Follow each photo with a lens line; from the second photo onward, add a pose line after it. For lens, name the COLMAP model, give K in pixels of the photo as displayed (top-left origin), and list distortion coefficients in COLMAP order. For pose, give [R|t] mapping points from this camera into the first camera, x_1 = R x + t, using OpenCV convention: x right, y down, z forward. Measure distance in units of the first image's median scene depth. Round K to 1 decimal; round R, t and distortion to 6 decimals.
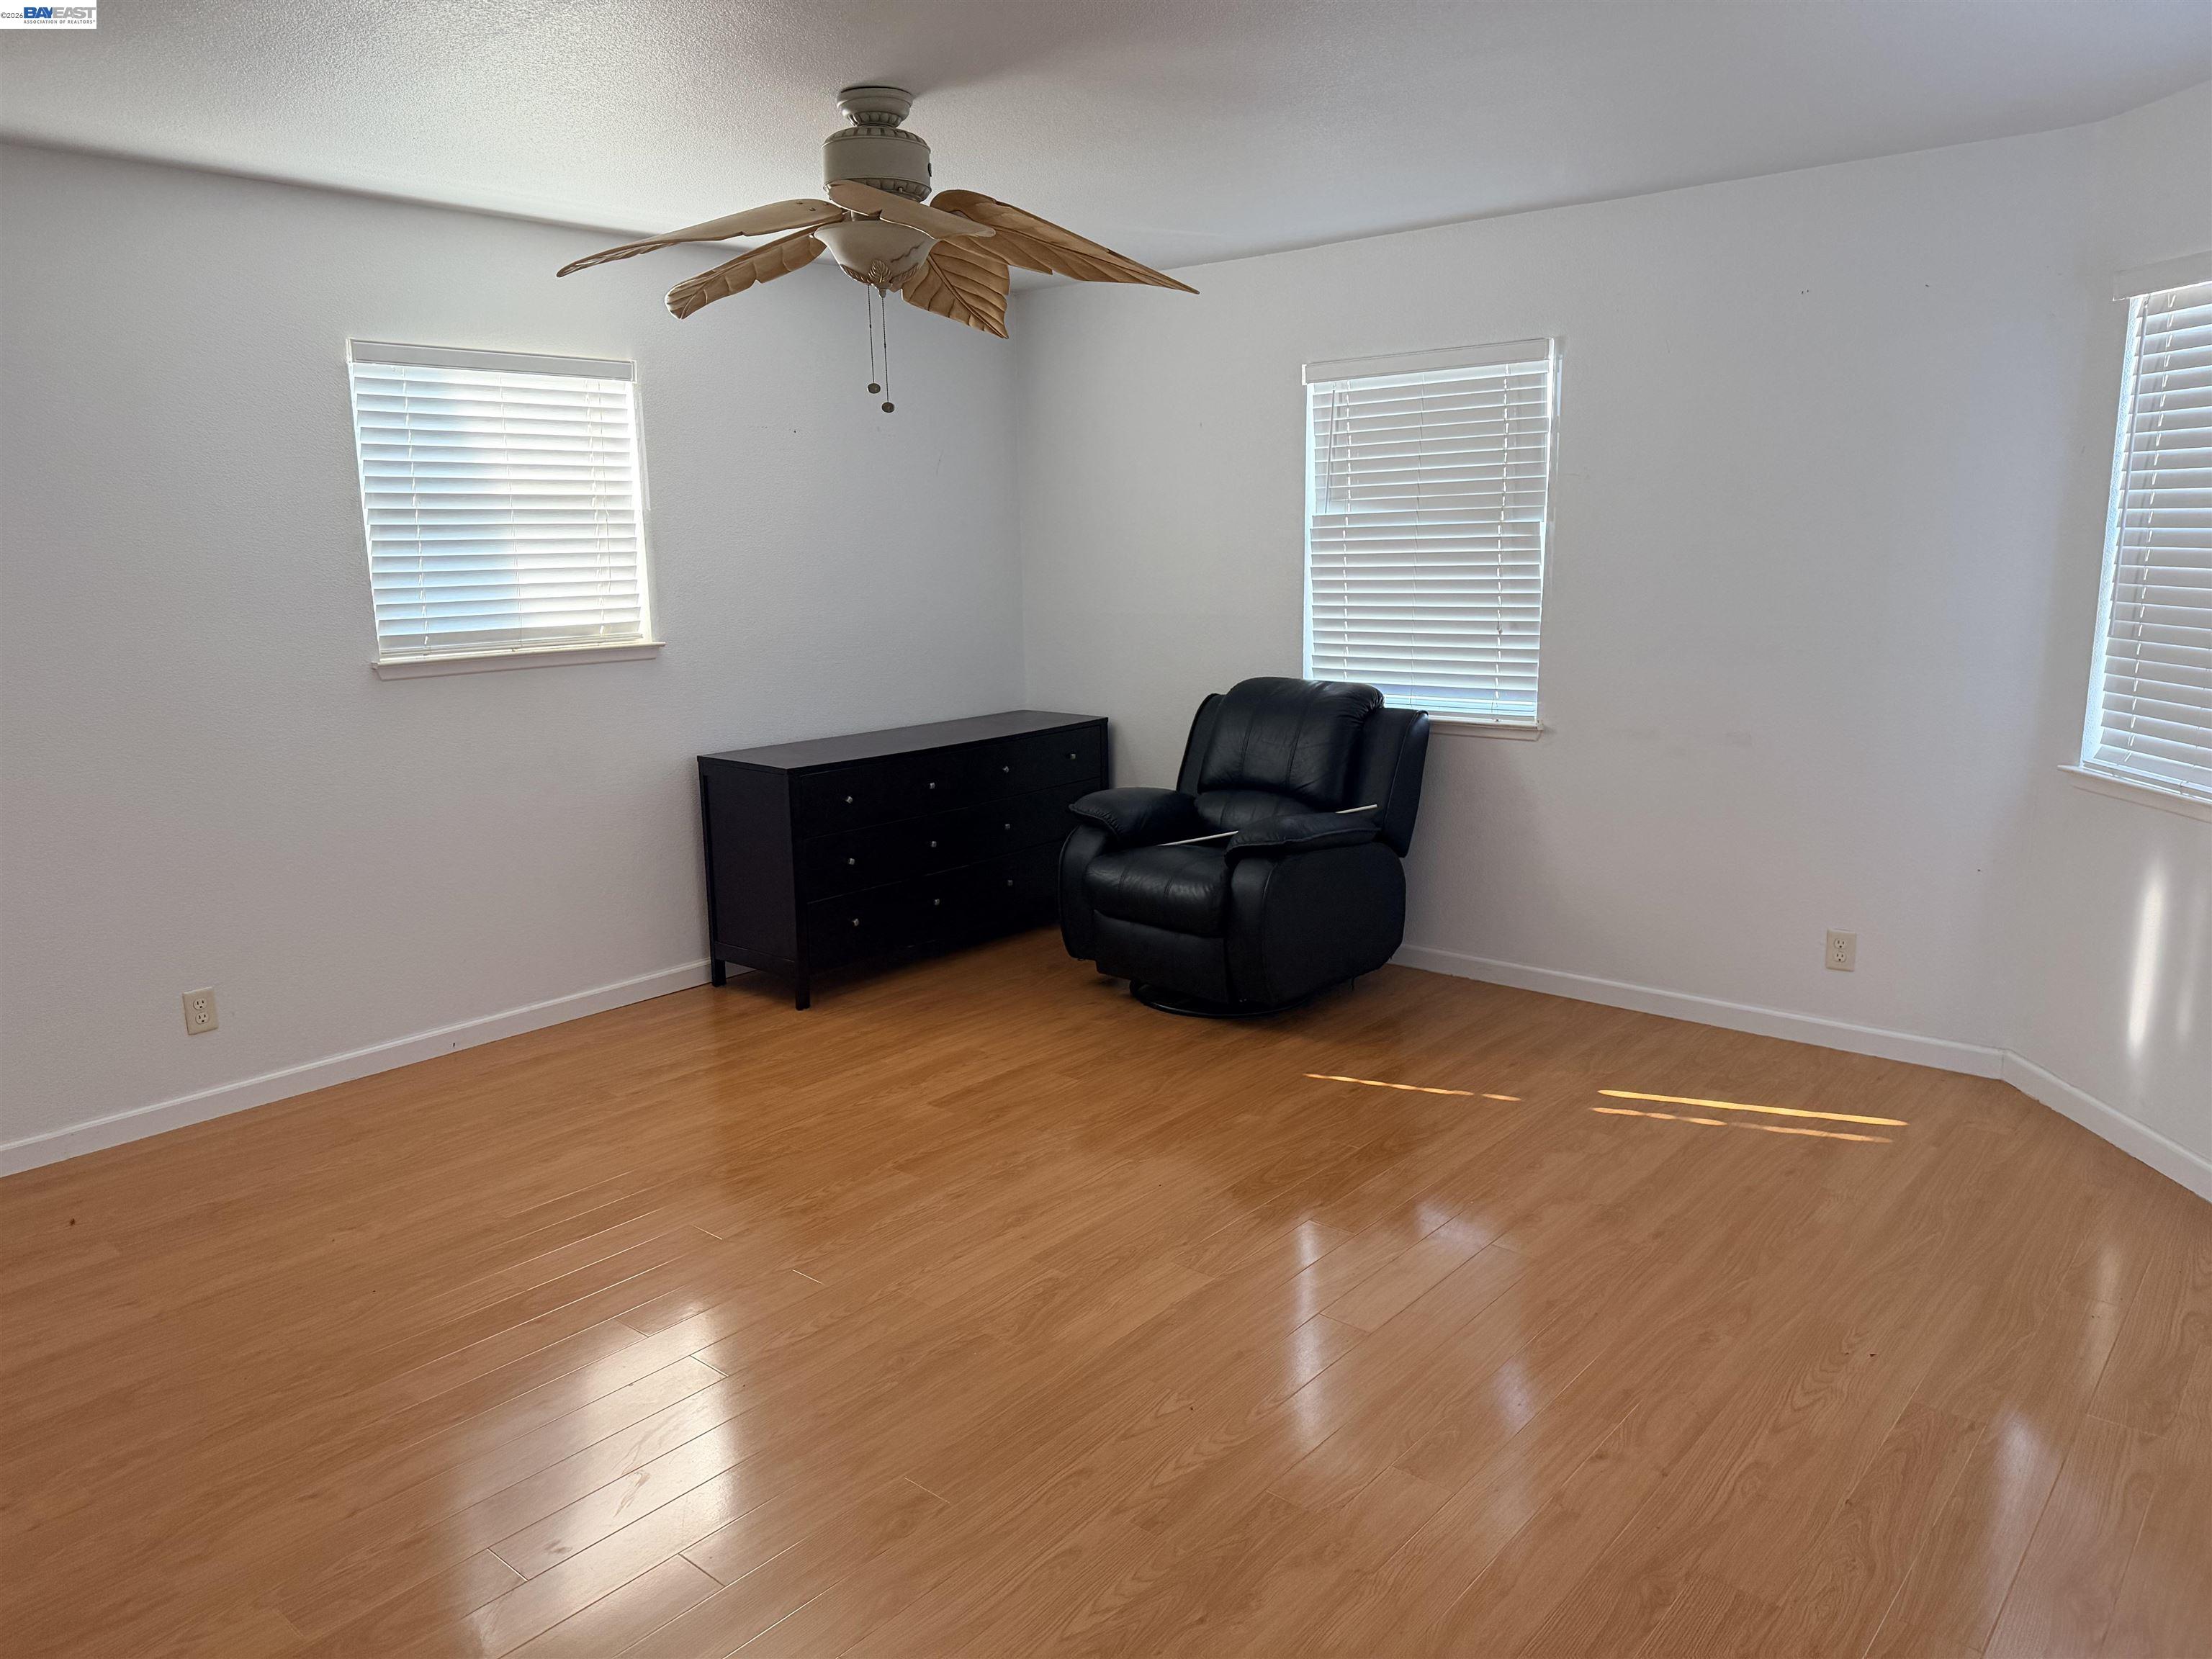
lens RADIAL K [[1529.9, 0, 1106.0], [0, 1529.9, 829.5], [0, 0, 1]] dist [0.001104, 0.000256]
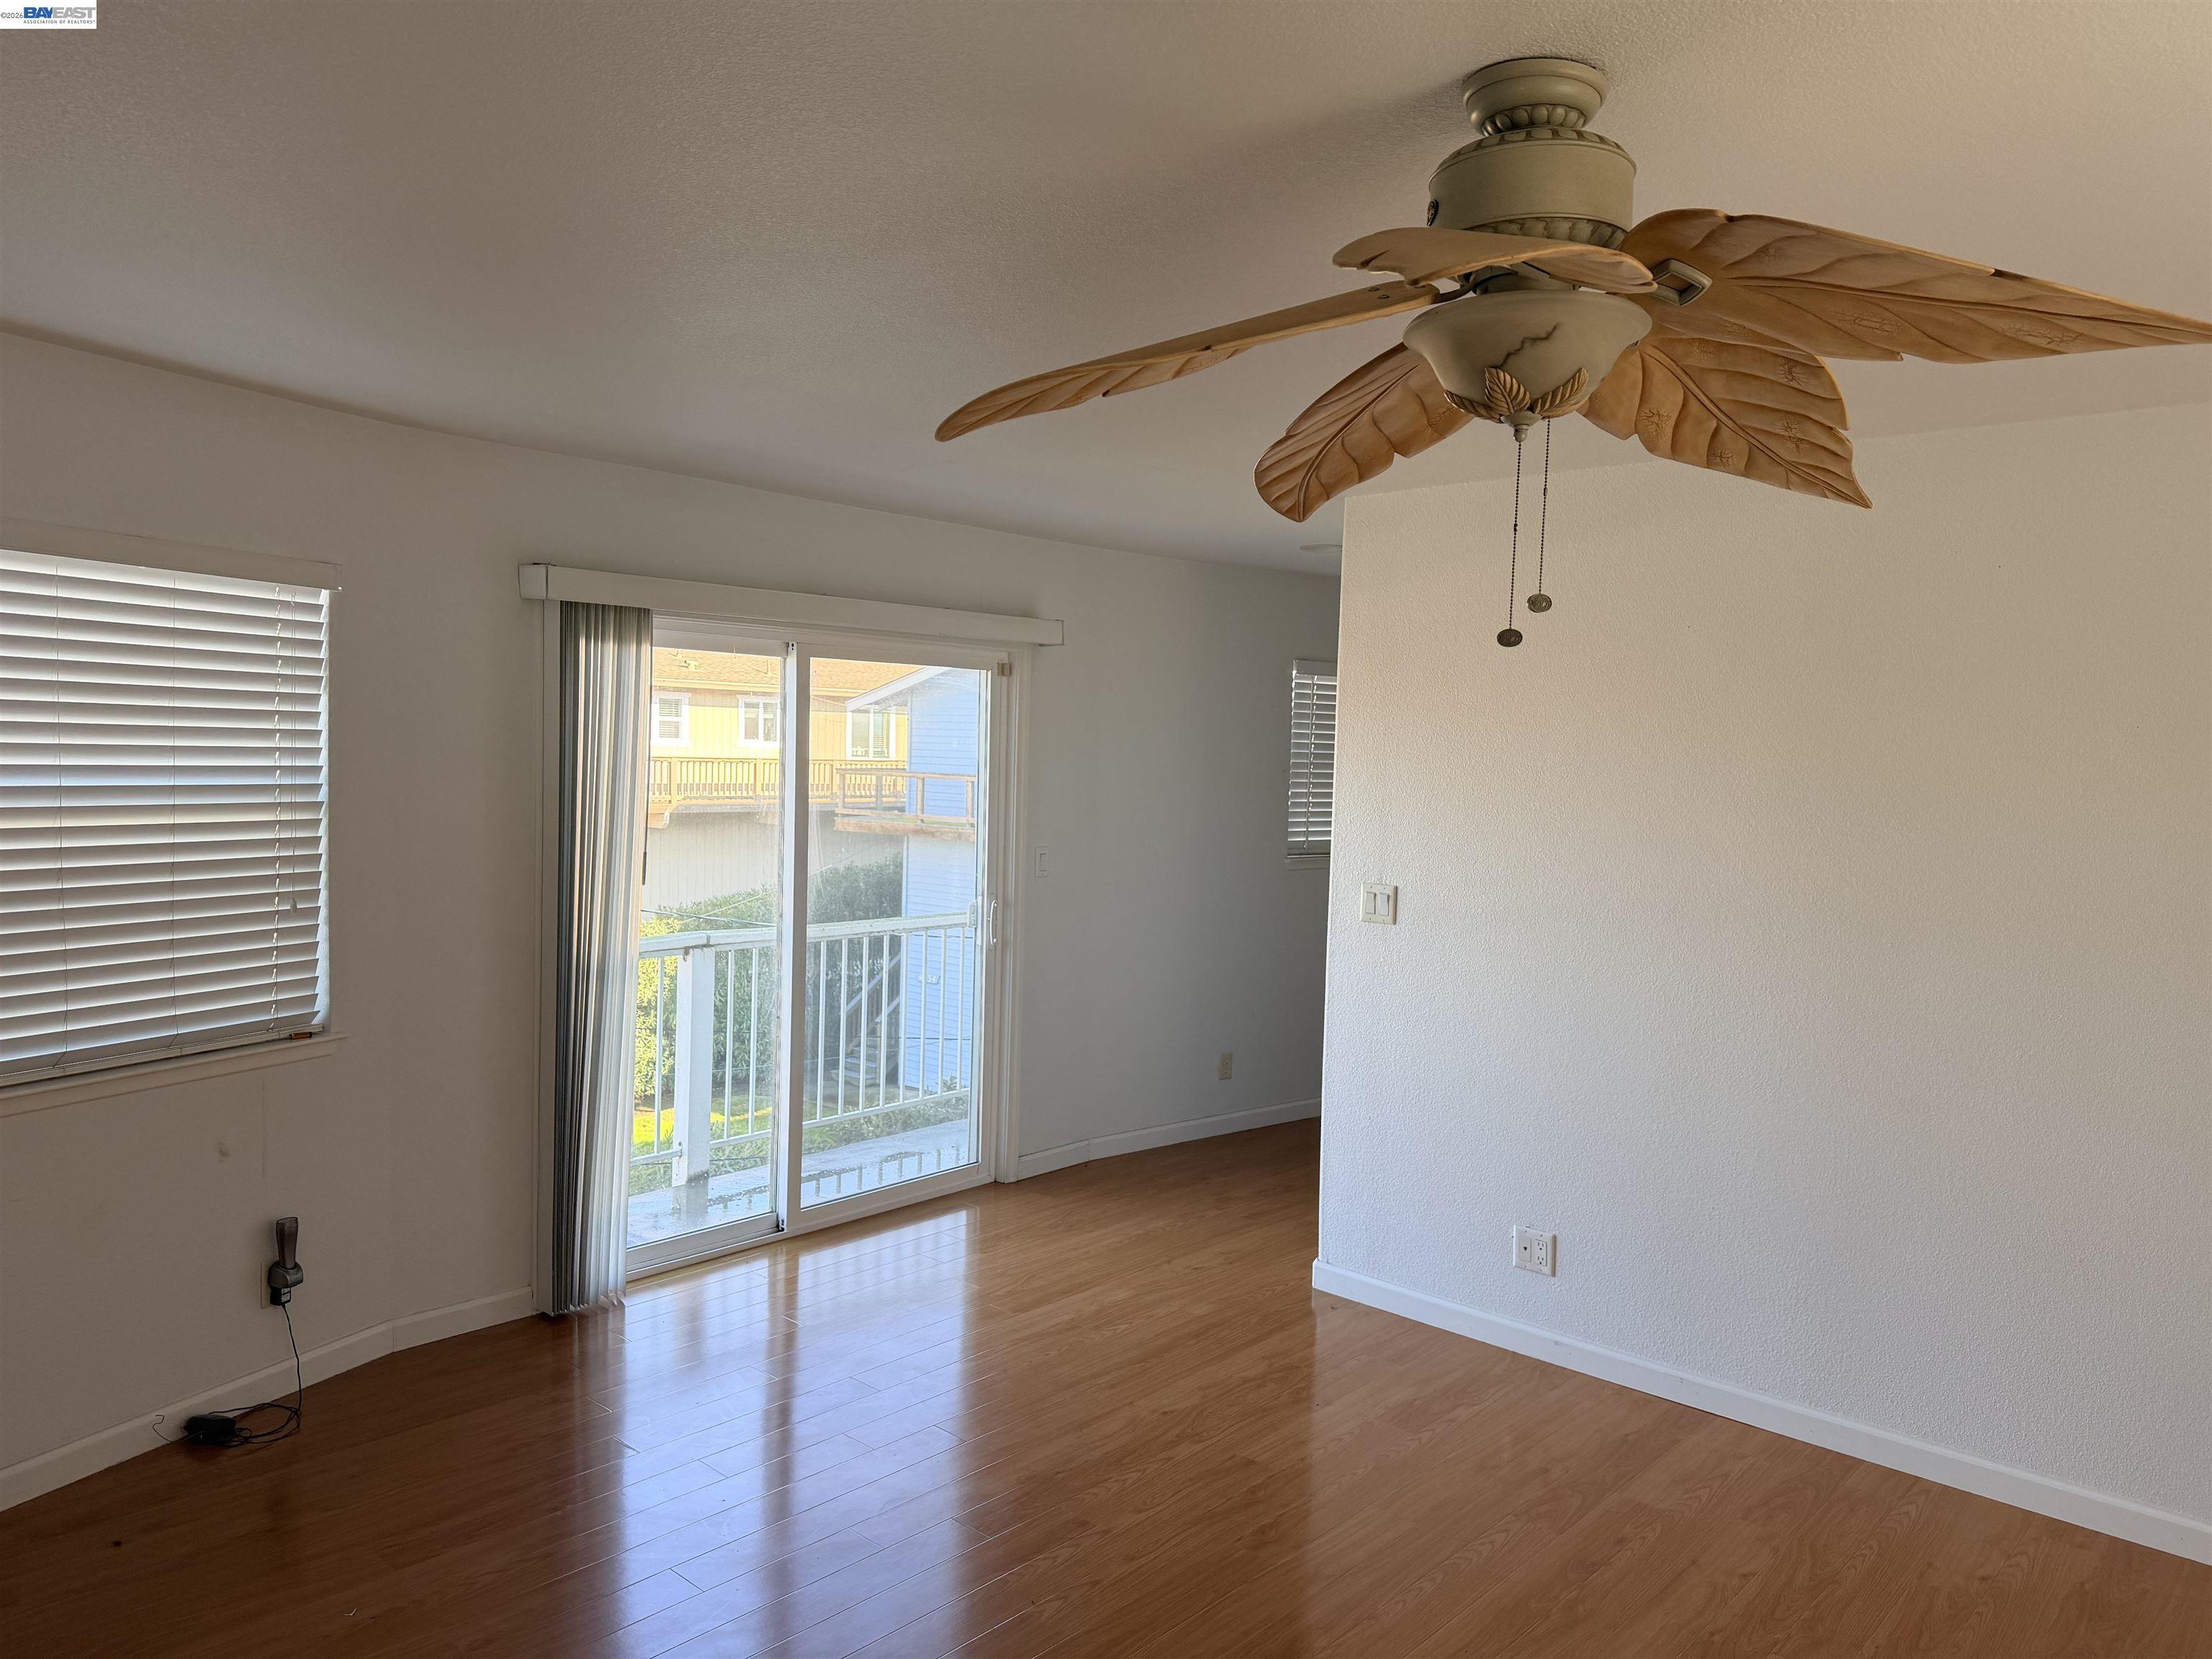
lens RADIAL K [[1529.9, 0, 1106.0], [0, 1529.9, 829.5], [0, 0, 1]] dist [0.001104, 0.000256]
pose [[-0.999485, -0.013661, 0.029022, -0.023416], [-0.006194, 0.969941, 0.243261, -0.479214], [-0.031472, 0.242957, -0.969526, 2.172379]]
